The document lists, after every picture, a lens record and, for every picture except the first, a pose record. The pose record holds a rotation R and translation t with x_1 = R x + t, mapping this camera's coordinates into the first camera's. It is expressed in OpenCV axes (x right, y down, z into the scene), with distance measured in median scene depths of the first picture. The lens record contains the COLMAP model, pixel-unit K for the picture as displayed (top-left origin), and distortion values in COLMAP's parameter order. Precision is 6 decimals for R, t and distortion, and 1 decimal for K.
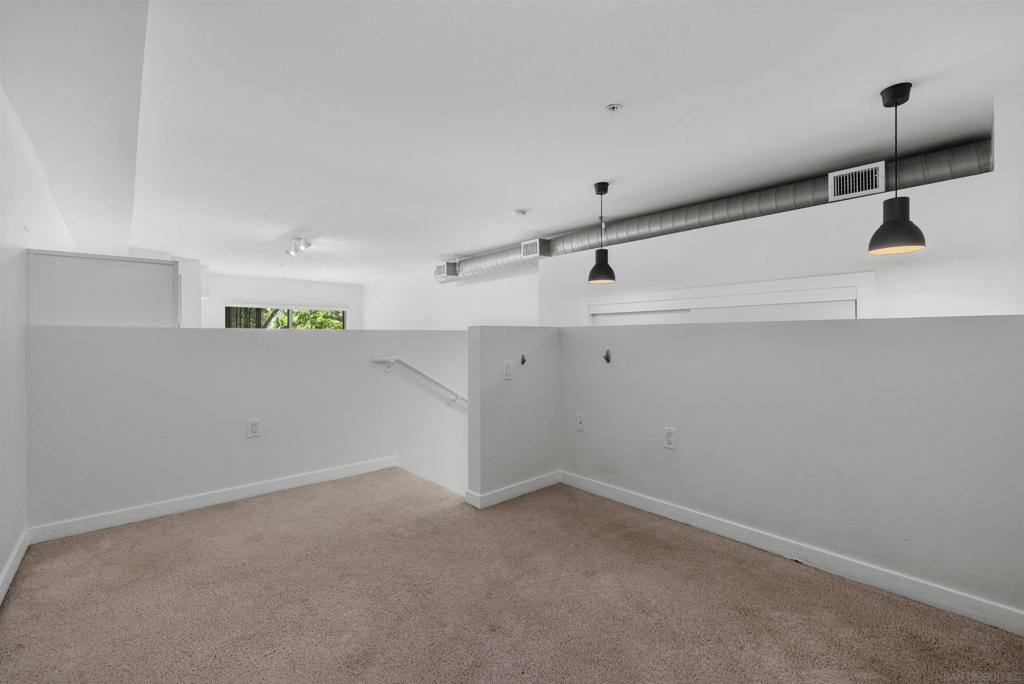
lens RADIAL K [[422.4, 0, 512.0], [0, 422.4, 342.0], [0, 0, 1]] dist [-0.000432, 0.000018]
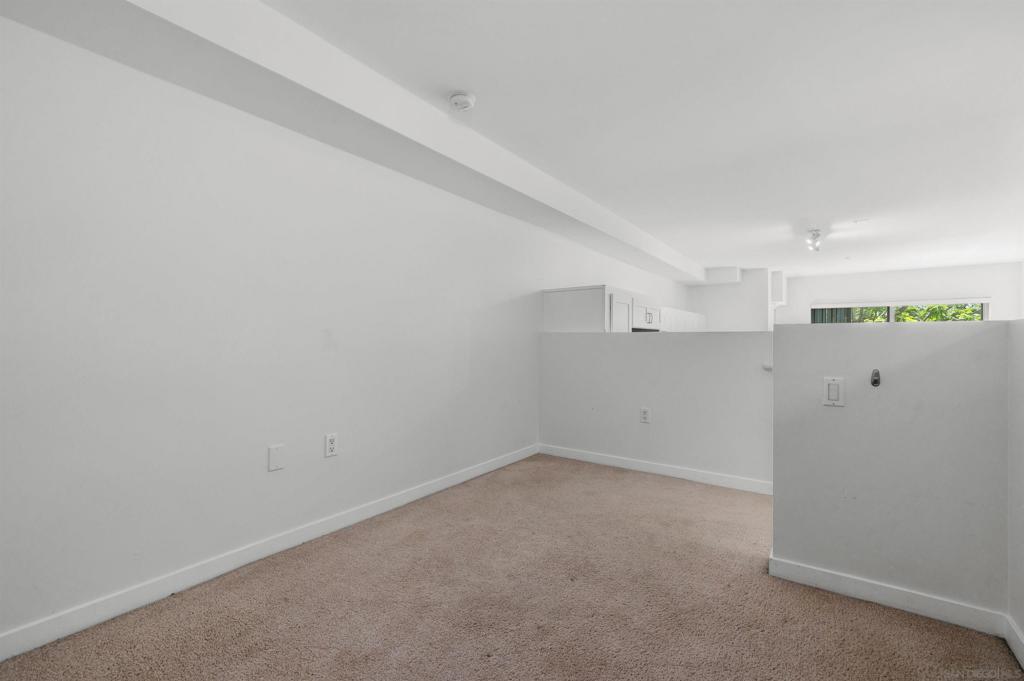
lens RADIAL K [[422.4, 0, 512.0], [0, 422.4, 340.5], [0, 0, 1]] dist [-0.000432, 0.000018]
pose [[0.249934, 0.005057, -0.968250, 0.494506], [-0.013603, 0.999906, 0.001711, -0.005896], [0.968167, 0.012744, 0.249979, 0.359320]]
